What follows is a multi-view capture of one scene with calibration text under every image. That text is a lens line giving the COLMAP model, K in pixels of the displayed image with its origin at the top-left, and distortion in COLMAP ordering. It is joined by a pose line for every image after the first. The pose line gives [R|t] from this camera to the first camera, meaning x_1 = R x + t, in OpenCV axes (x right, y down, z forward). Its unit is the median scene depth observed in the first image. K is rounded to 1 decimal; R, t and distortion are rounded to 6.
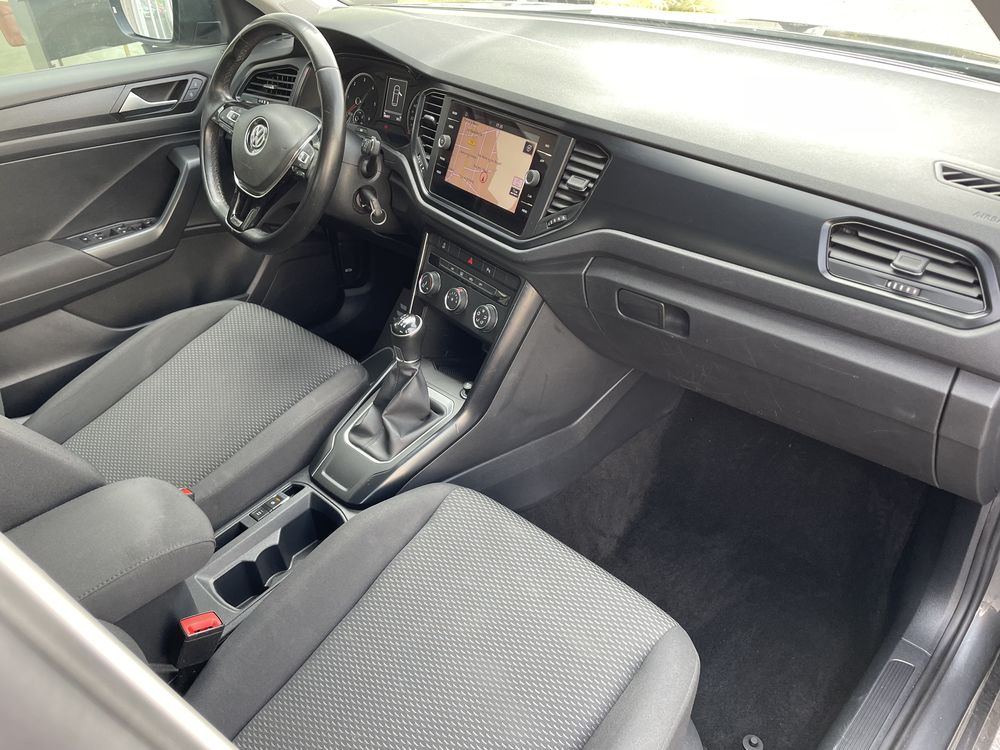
lens RADIAL K [[782.4, 0, 500.0], [0, 782.4, 375.0], [0, 0, 1]] dist [0.106754, -0.128743]
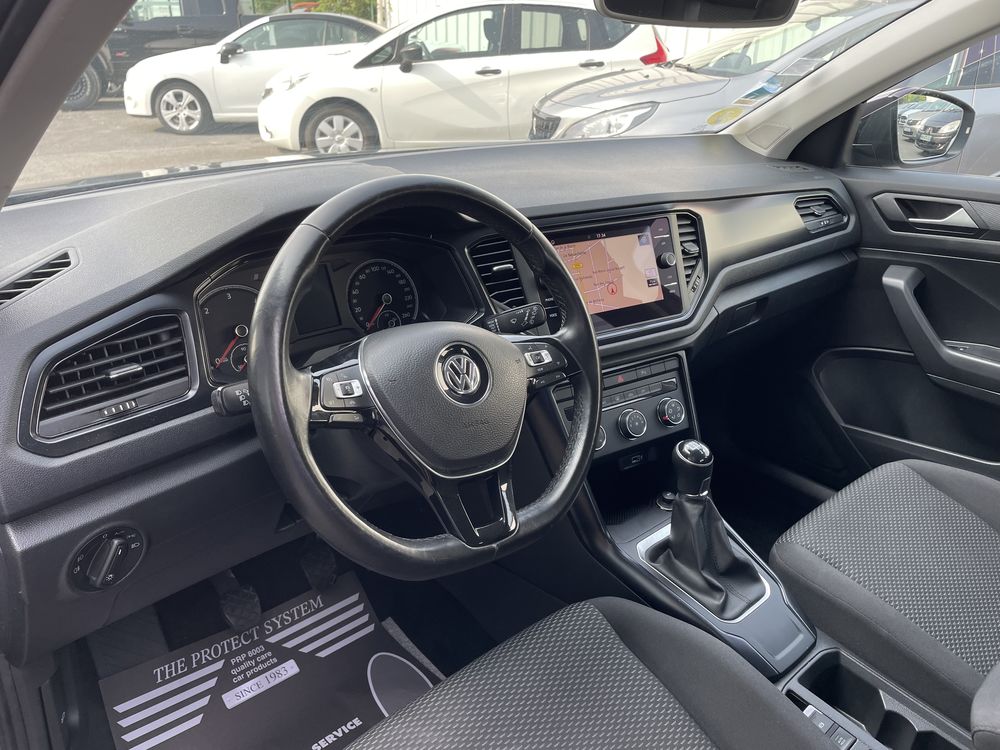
lens RADIAL K [[782.4, 0, 500.0], [0, 782.4, 375.0], [0, 0, 1]] dist [0.106754, -0.128743]
pose [[0.005730, -0.325479, 0.945532, -0.886841], [0.529791, 0.802928, 0.273180, -0.469204], [-0.848109, 0.499369, 0.177037, 0.949857]]
